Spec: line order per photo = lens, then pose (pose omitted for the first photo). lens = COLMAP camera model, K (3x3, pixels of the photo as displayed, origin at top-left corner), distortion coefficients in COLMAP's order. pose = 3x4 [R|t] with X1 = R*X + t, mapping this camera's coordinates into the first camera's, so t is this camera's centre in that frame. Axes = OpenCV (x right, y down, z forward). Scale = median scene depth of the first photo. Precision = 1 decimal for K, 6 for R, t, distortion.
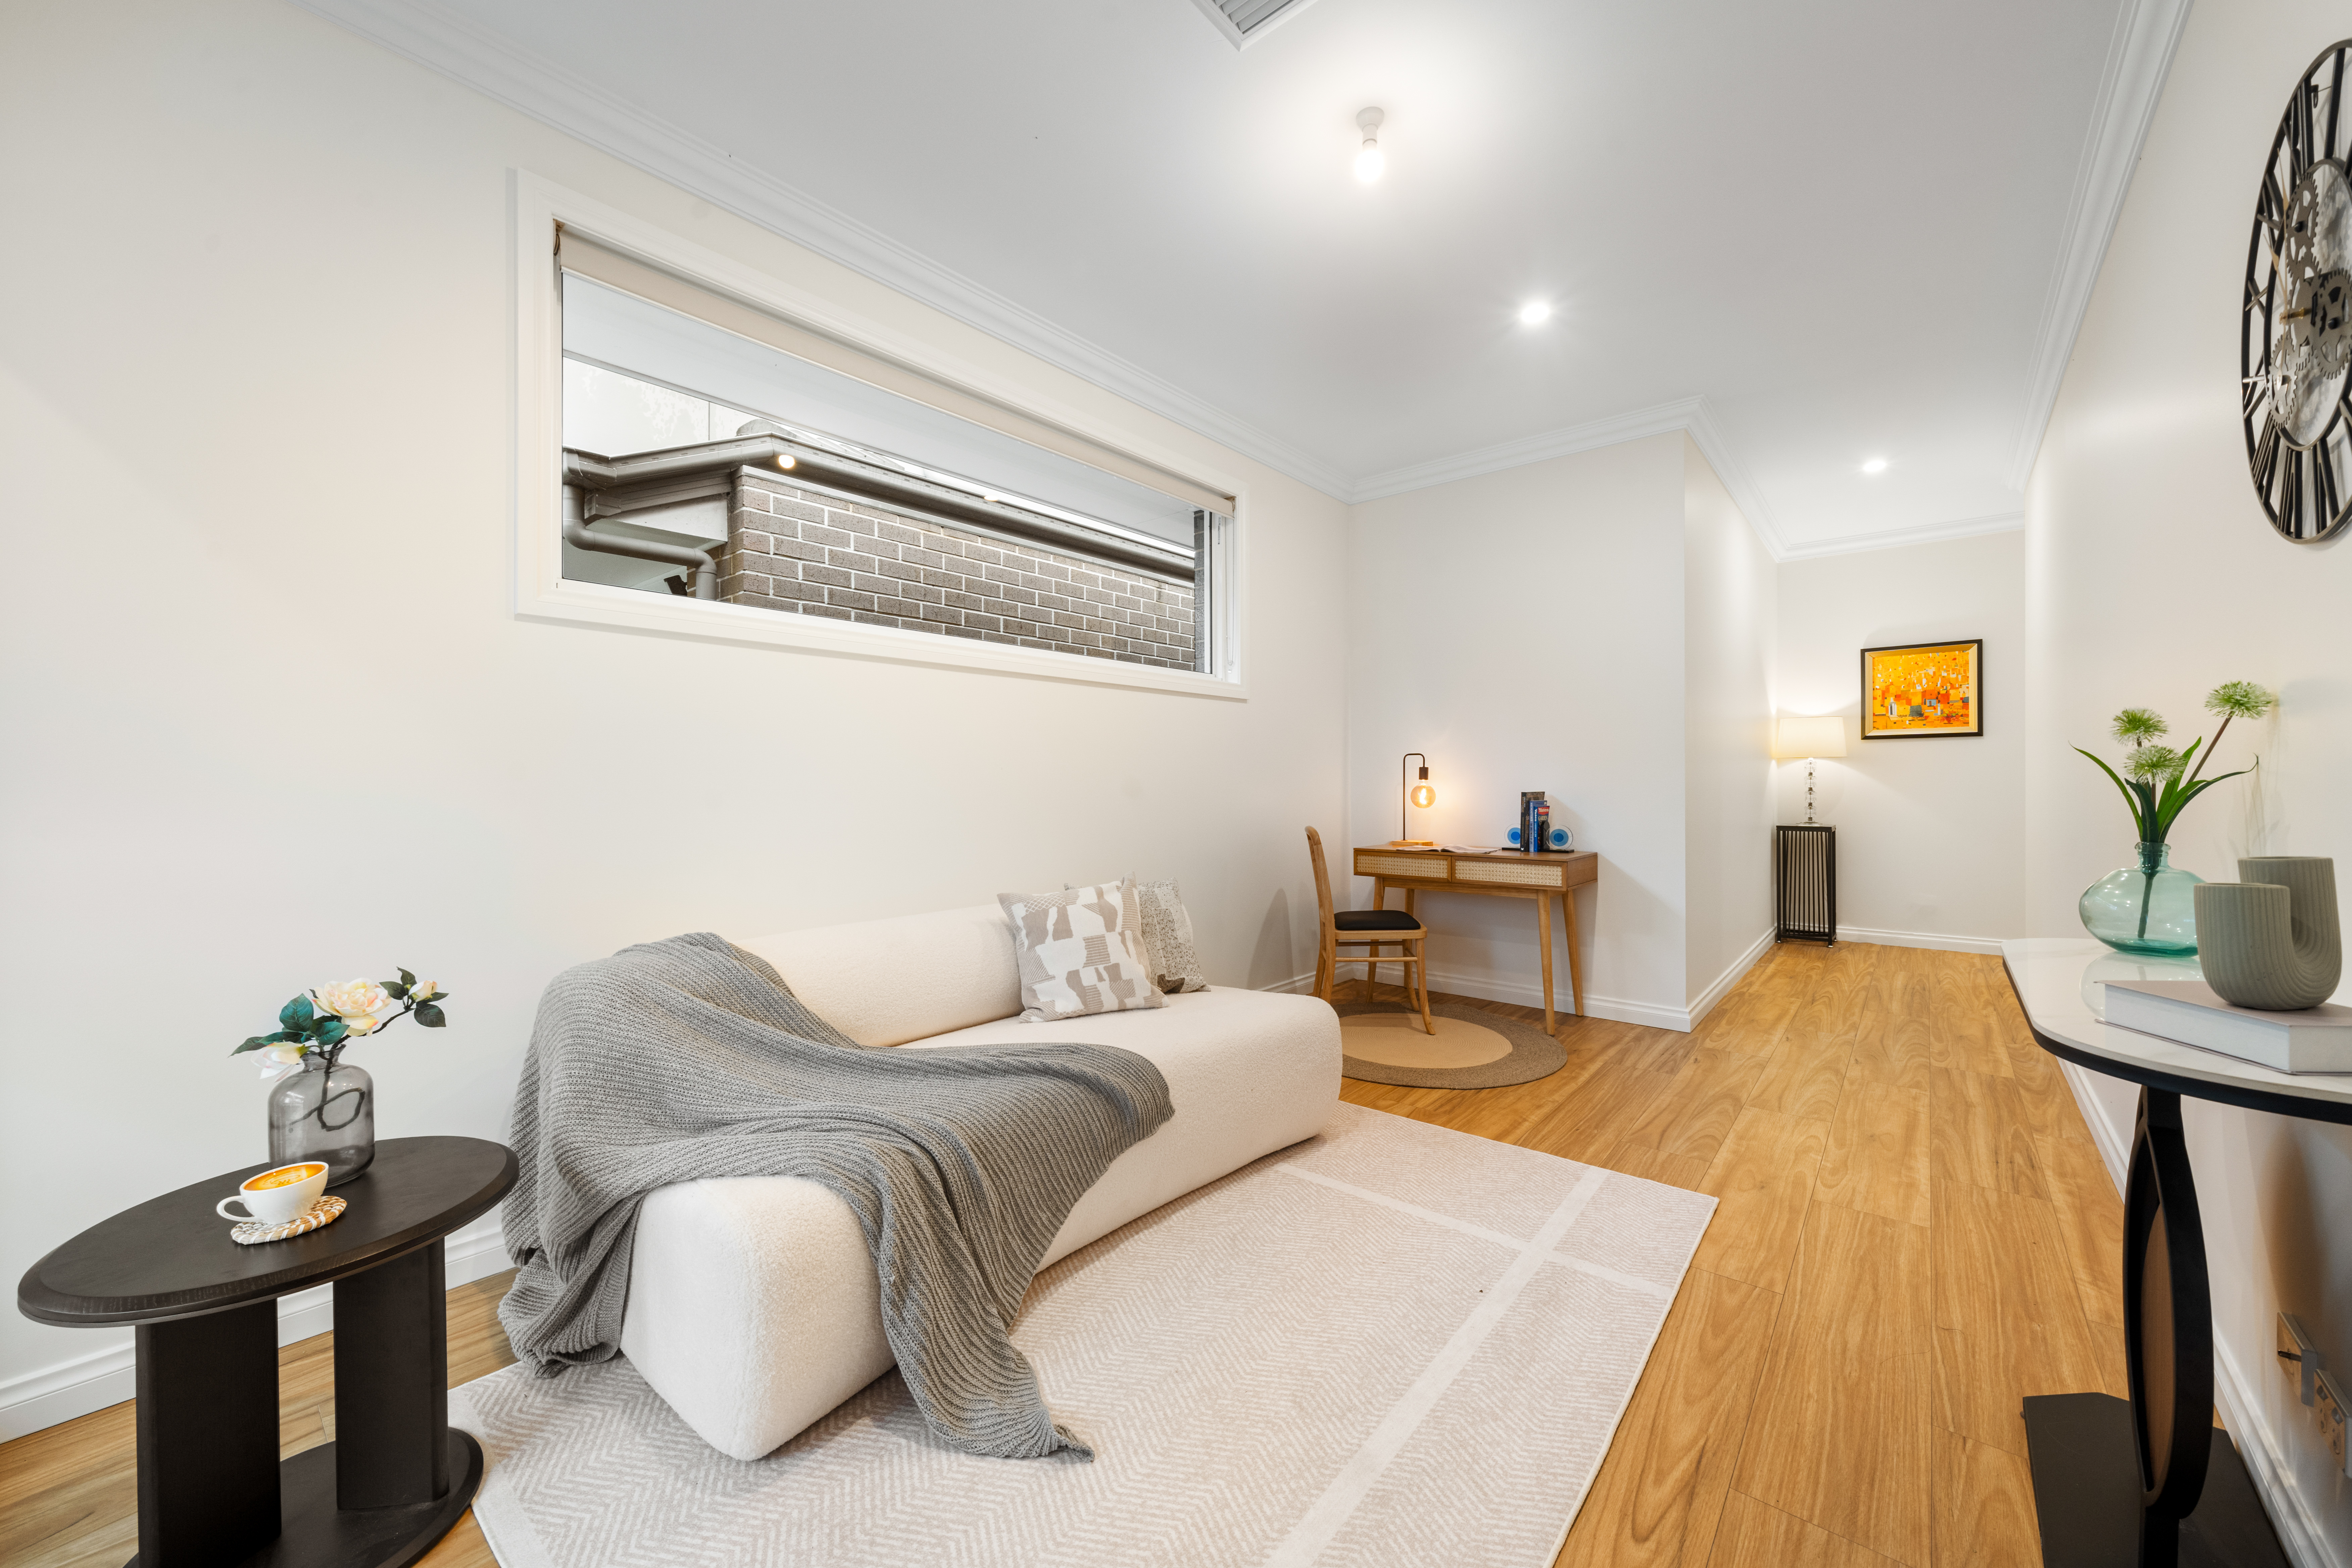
lens RADIAL K [[883.8, 0, 1160.7], [0, 883.8, 781.4], [0, 0, 1]] dist [0.000288, 0.000074]
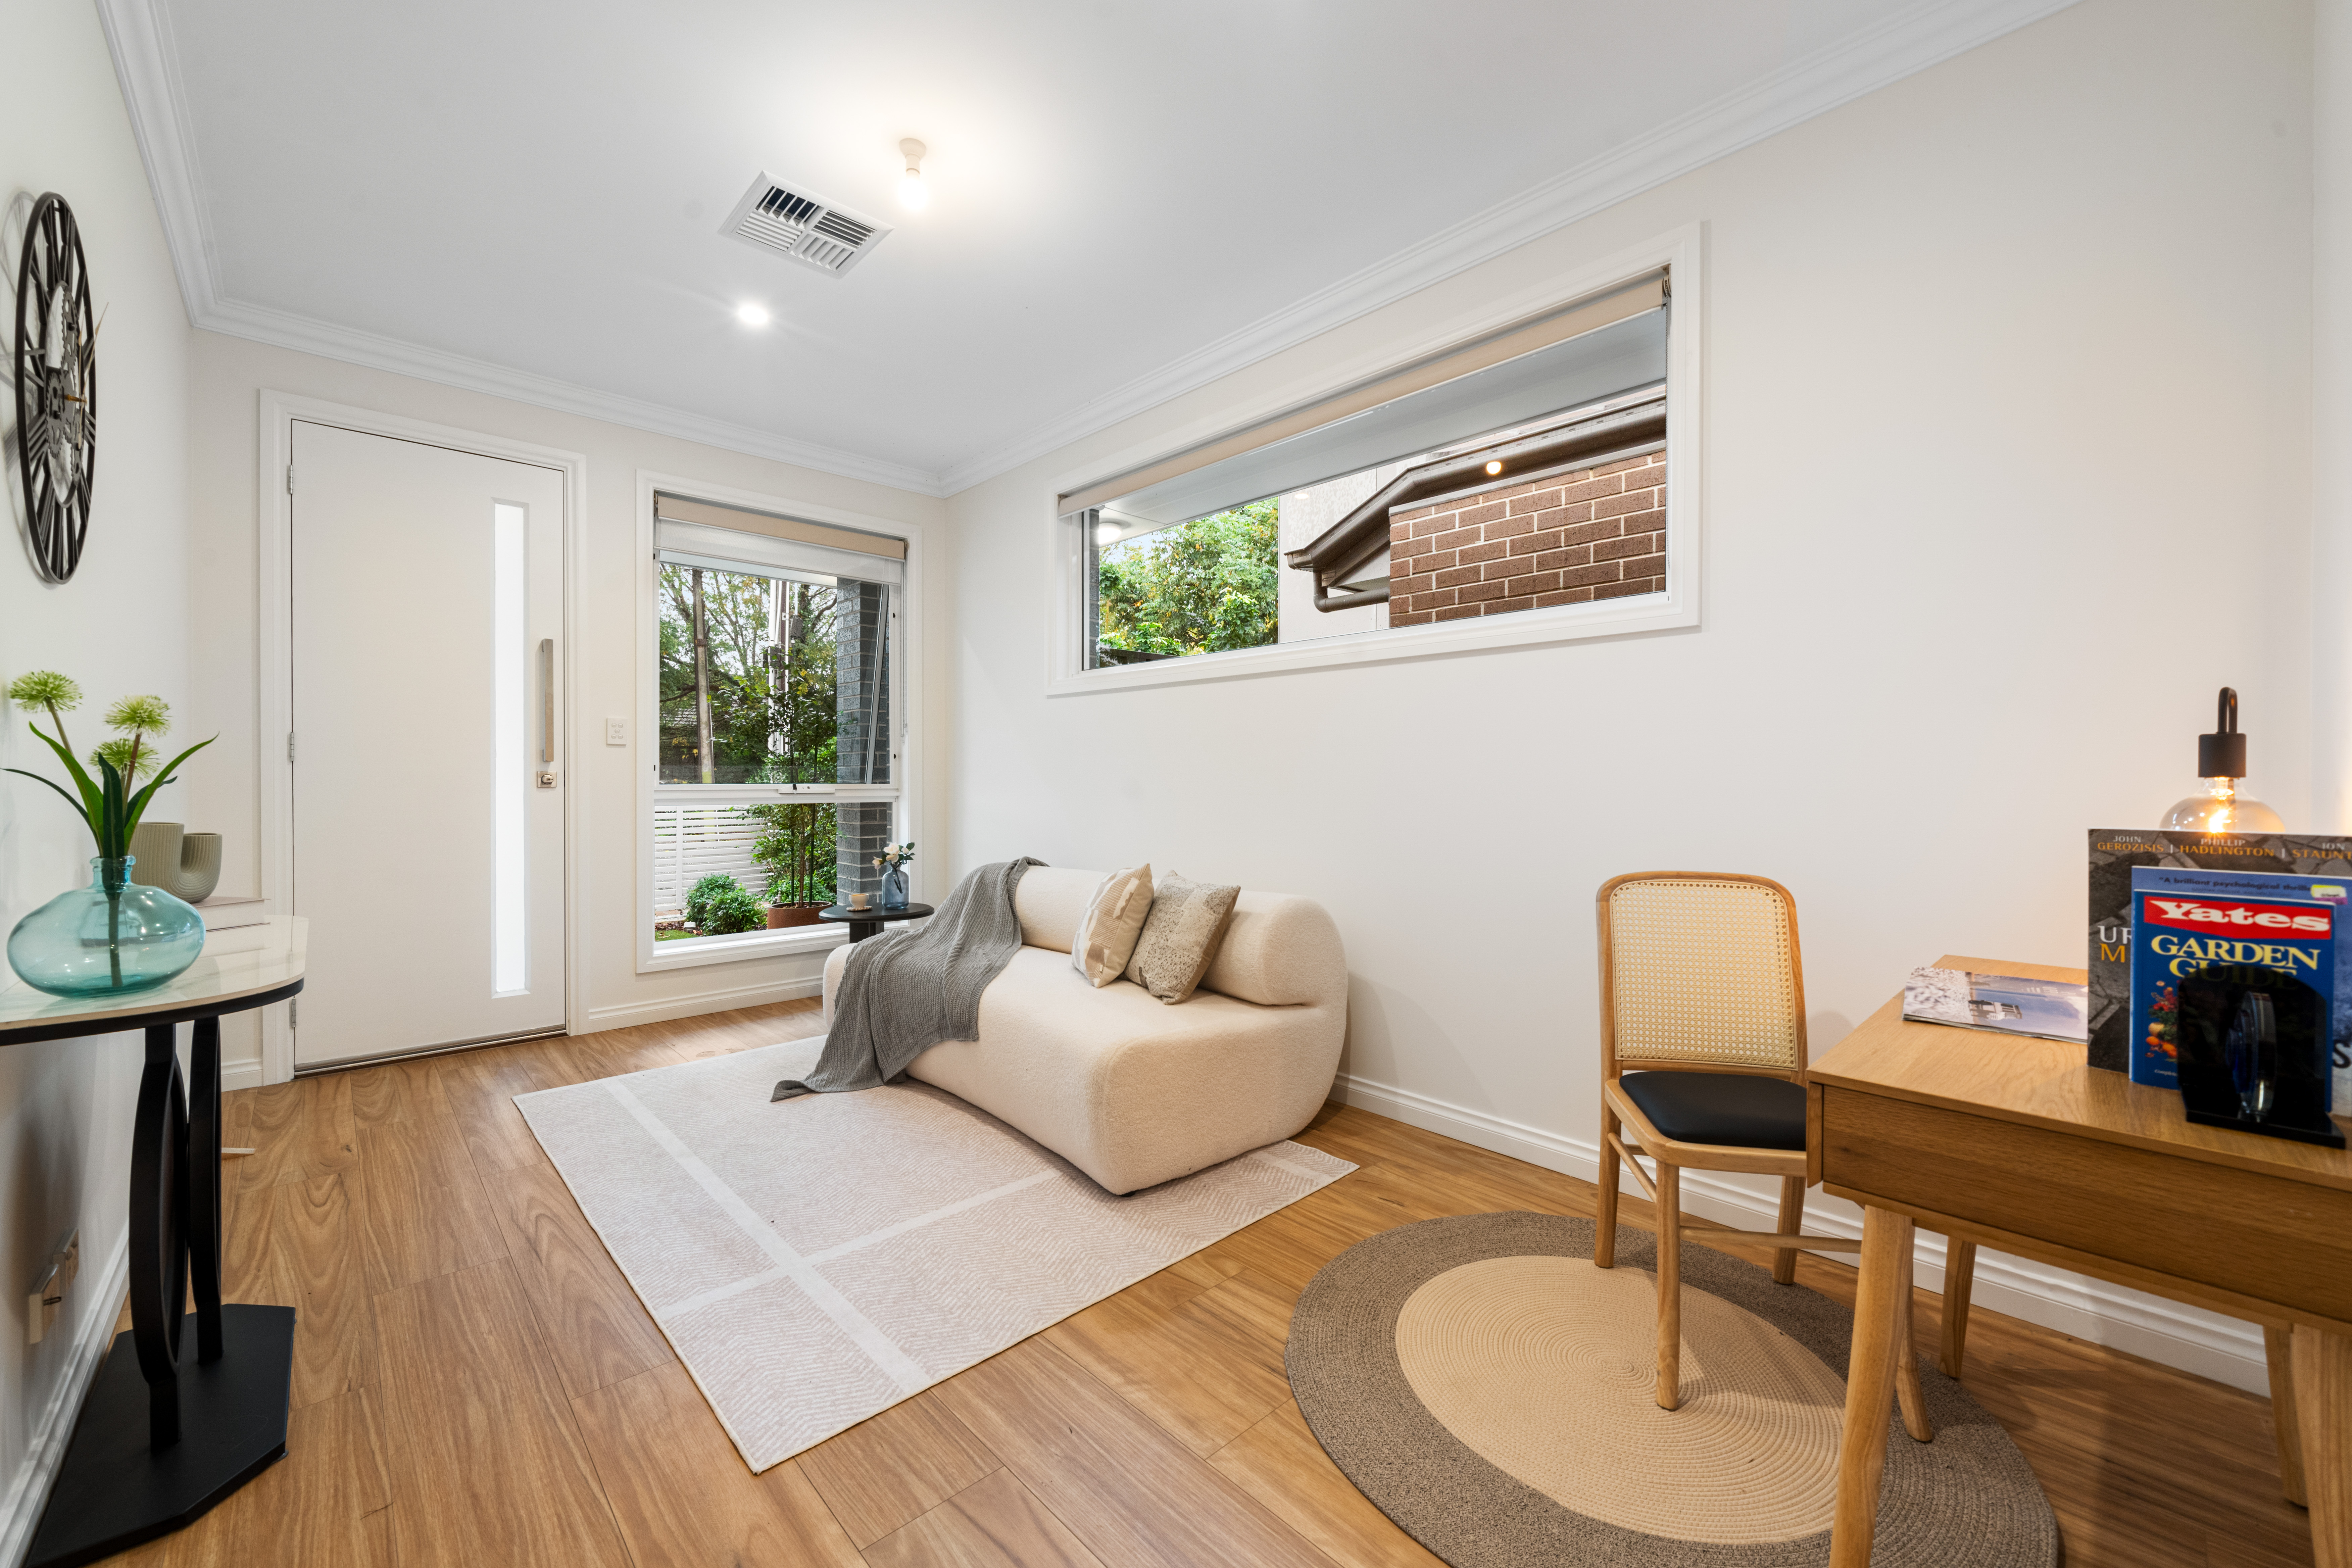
lens RADIAL K [[883.8, 0, 1160.7], [0, 883.8, 781.4], [0, 0, 1]] dist [0.000288, 0.000074]
pose [[-0.094700, 0.007398, -0.995478, 1.261194], [-0.002356, 0.999968, 0.007656, -0.003919], [0.995503, 0.003071, -0.094680, 1.396159]]
